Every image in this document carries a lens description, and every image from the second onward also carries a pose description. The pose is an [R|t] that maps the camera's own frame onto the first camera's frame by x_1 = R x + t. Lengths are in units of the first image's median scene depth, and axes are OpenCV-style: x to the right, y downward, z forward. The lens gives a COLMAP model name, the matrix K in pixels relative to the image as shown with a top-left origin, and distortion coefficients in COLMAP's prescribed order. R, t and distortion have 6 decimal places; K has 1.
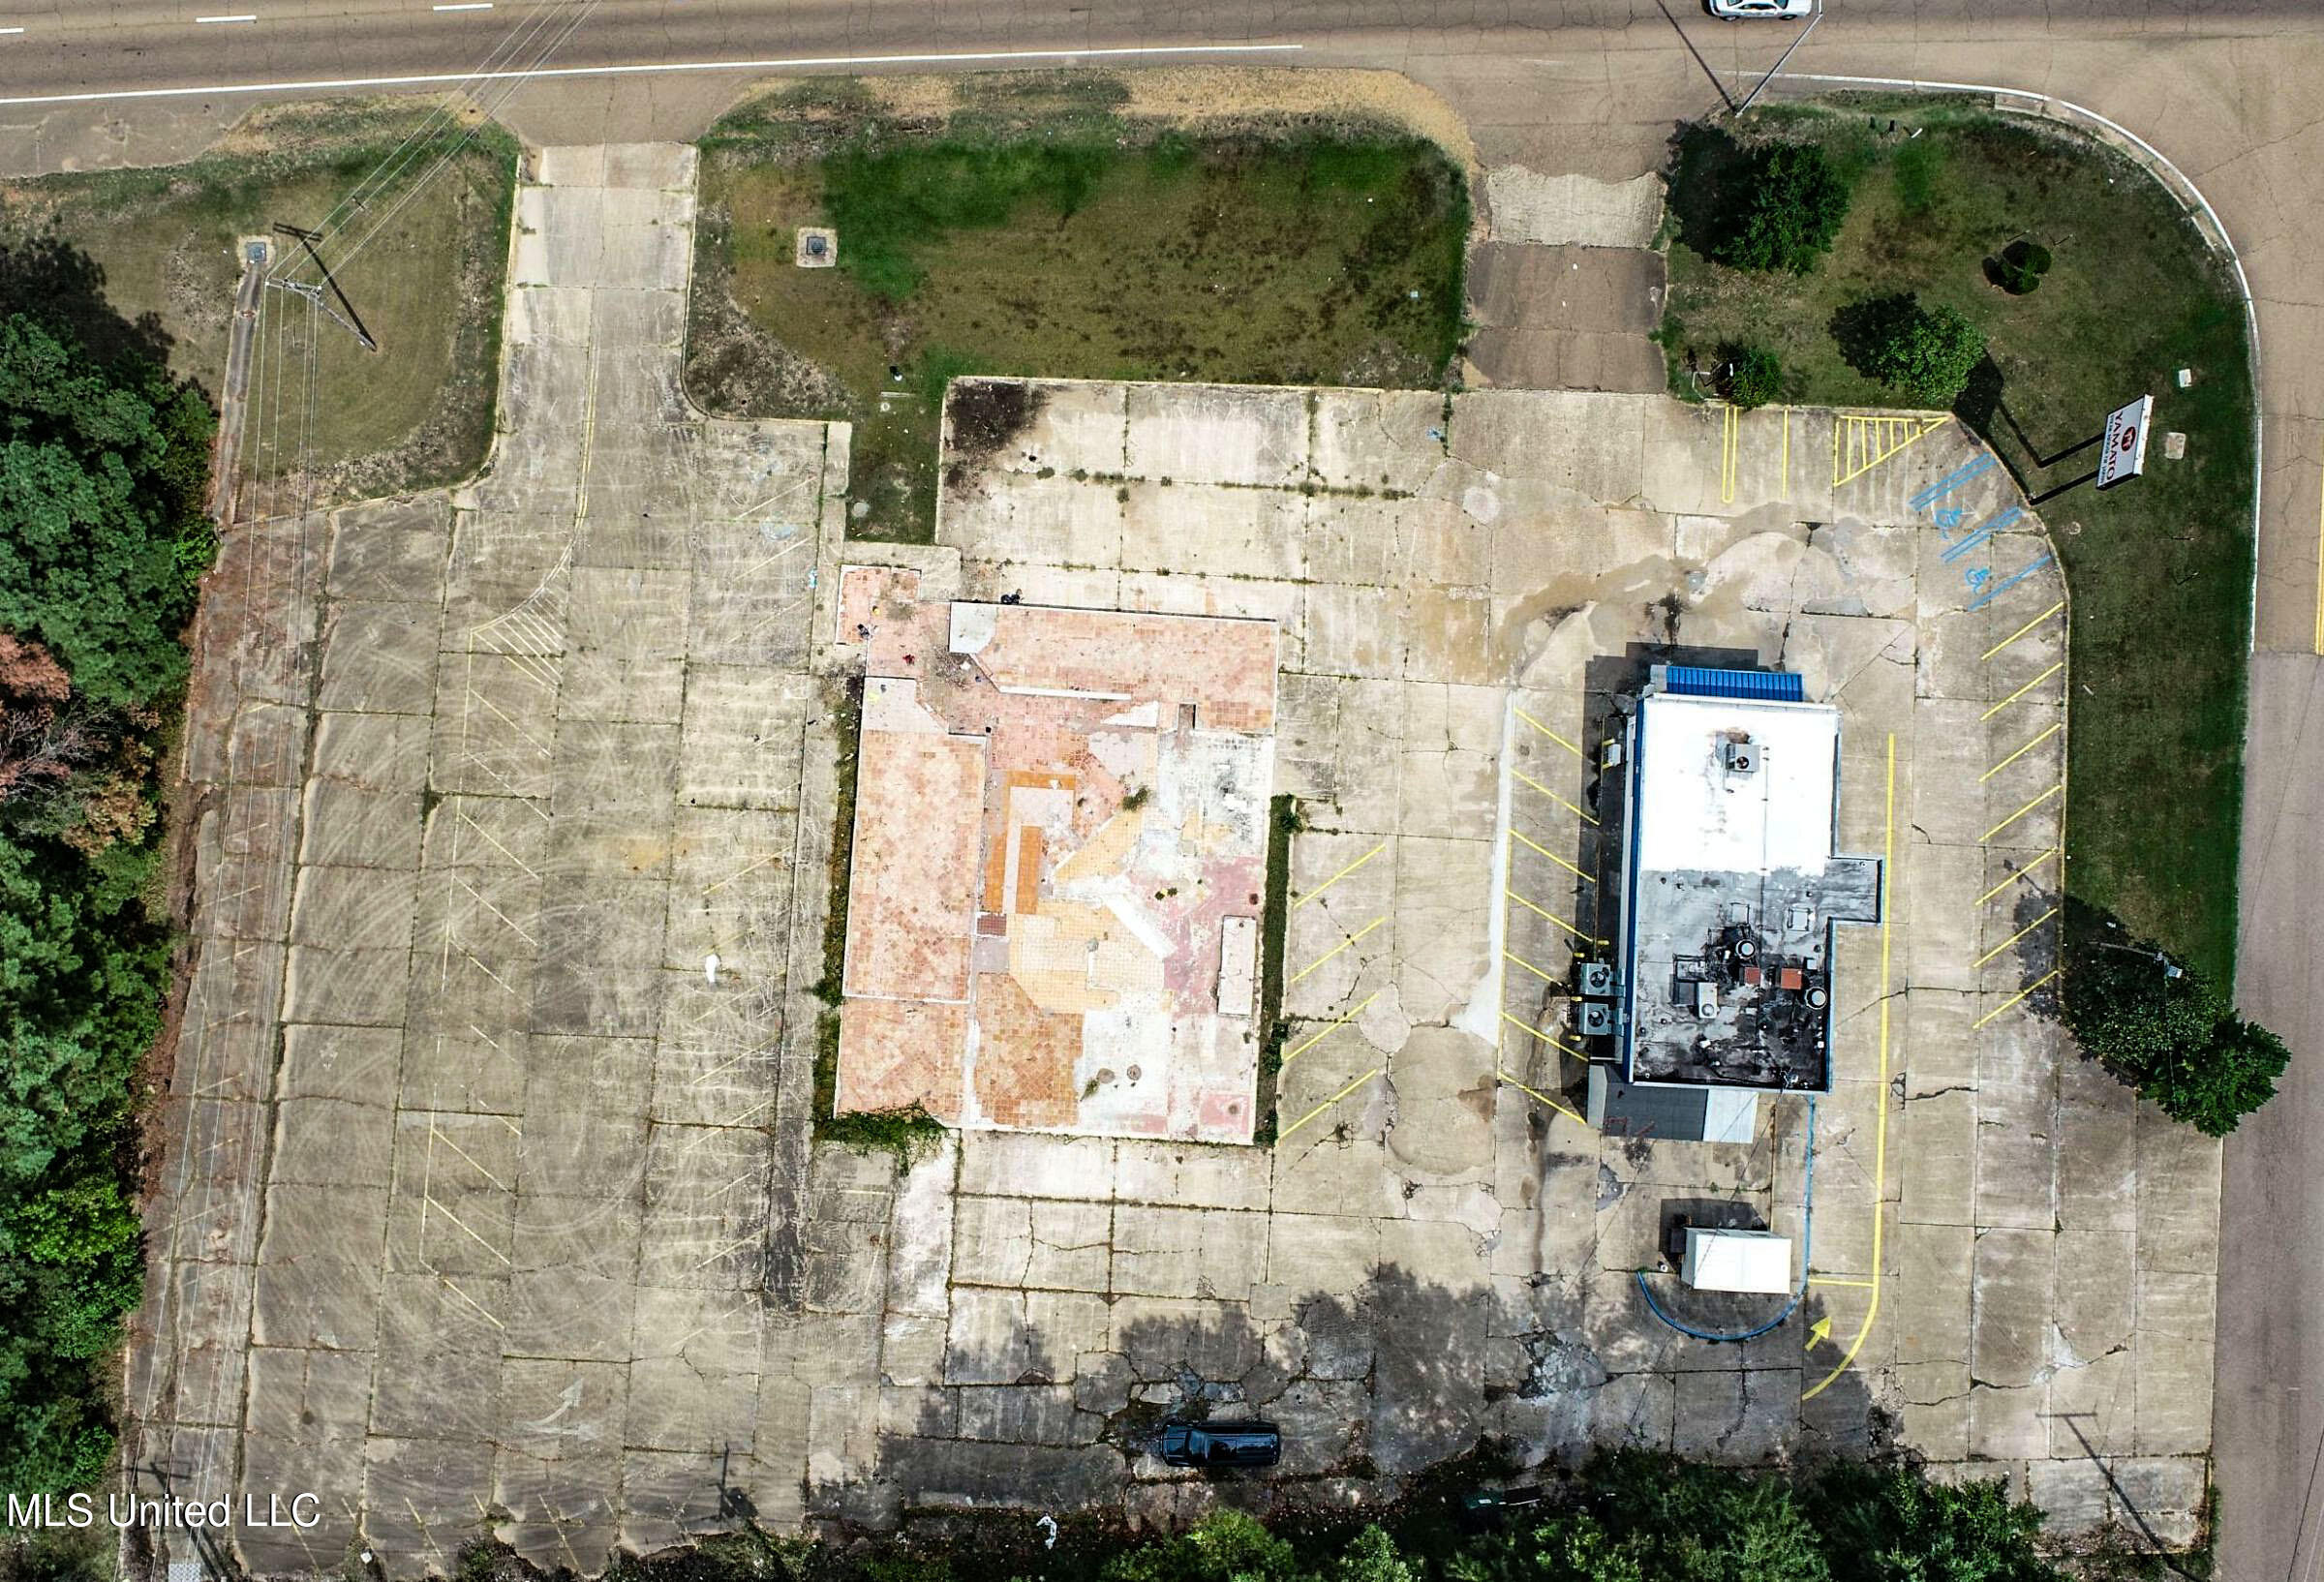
lens RADIAL K [[1908.6, 0, 1123.0], [0, 1908.6, 791.0], [0, 0, 1]] dist [-0.008226, -0.001097]
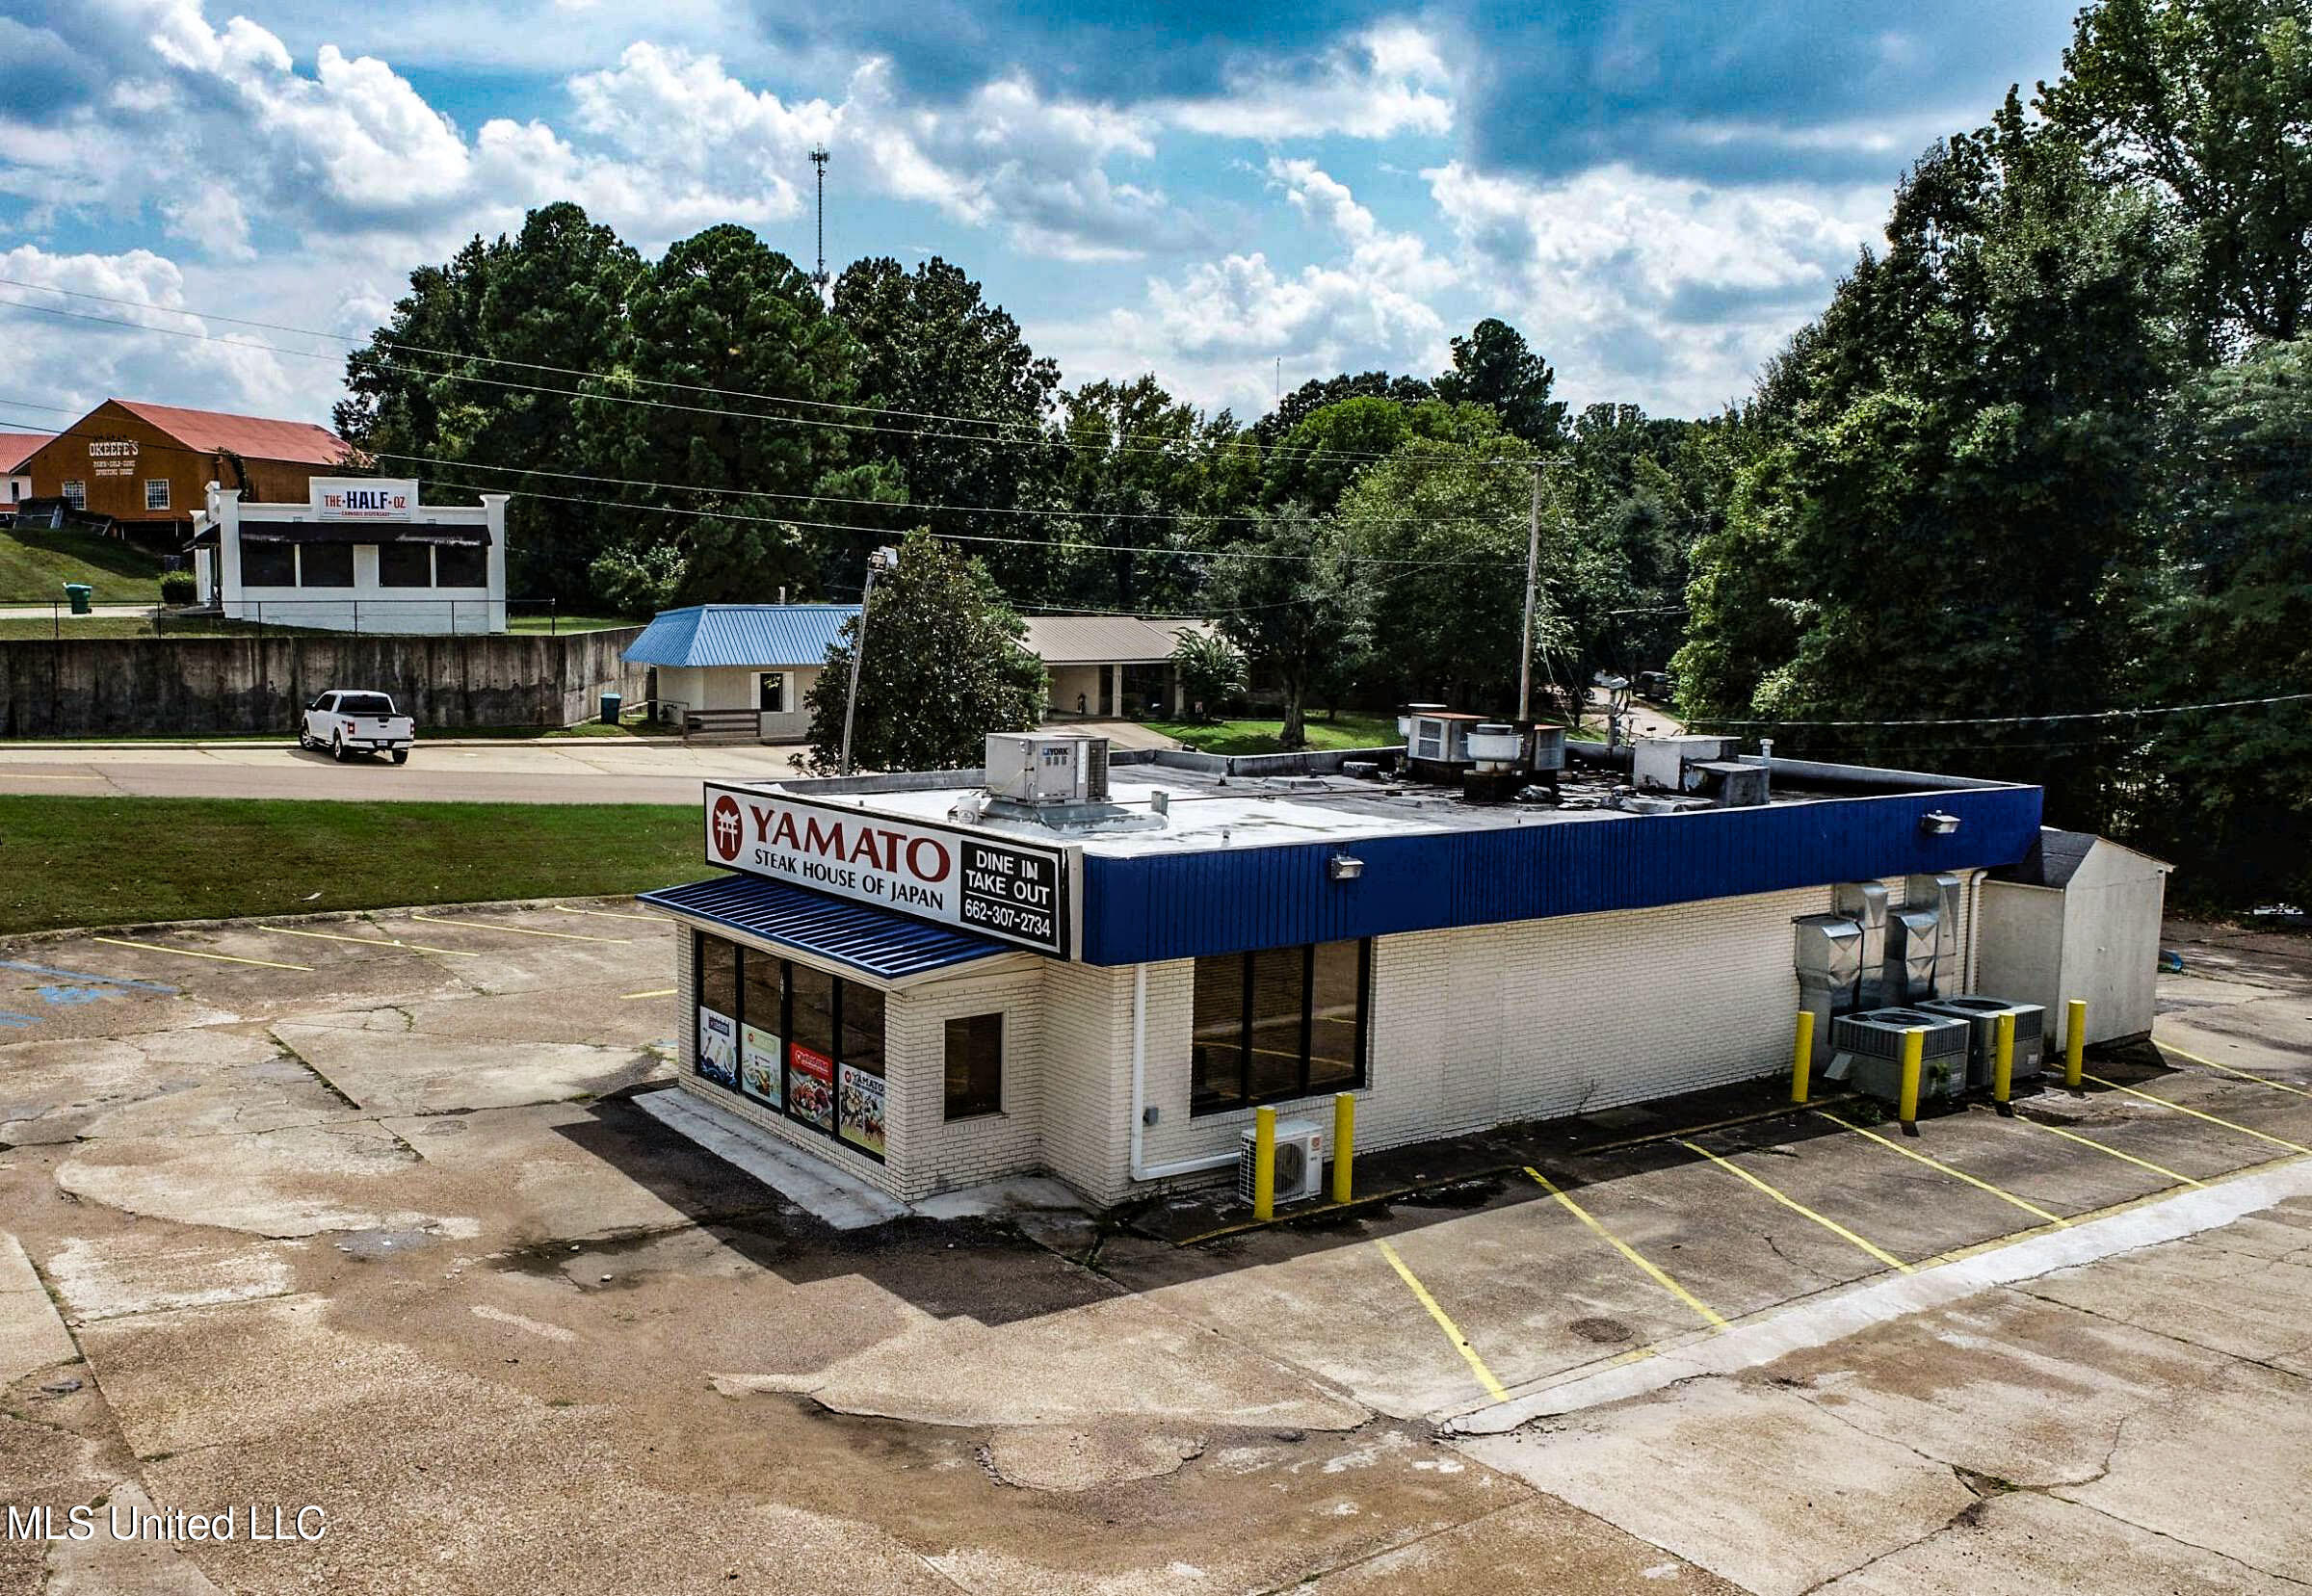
lens RADIAL K [[1913.4, 0, 893.4], [0, 1913.4, 802.8], [0, 0, 1]] dist [-0.004152, -0.012324]
pose [[-0.565134, -0.132319, 0.814319, 0.102988], [0.818900, 0.029830, 0.573160, -0.192265], [-0.100131, 0.990758, 0.091498, 0.948999]]
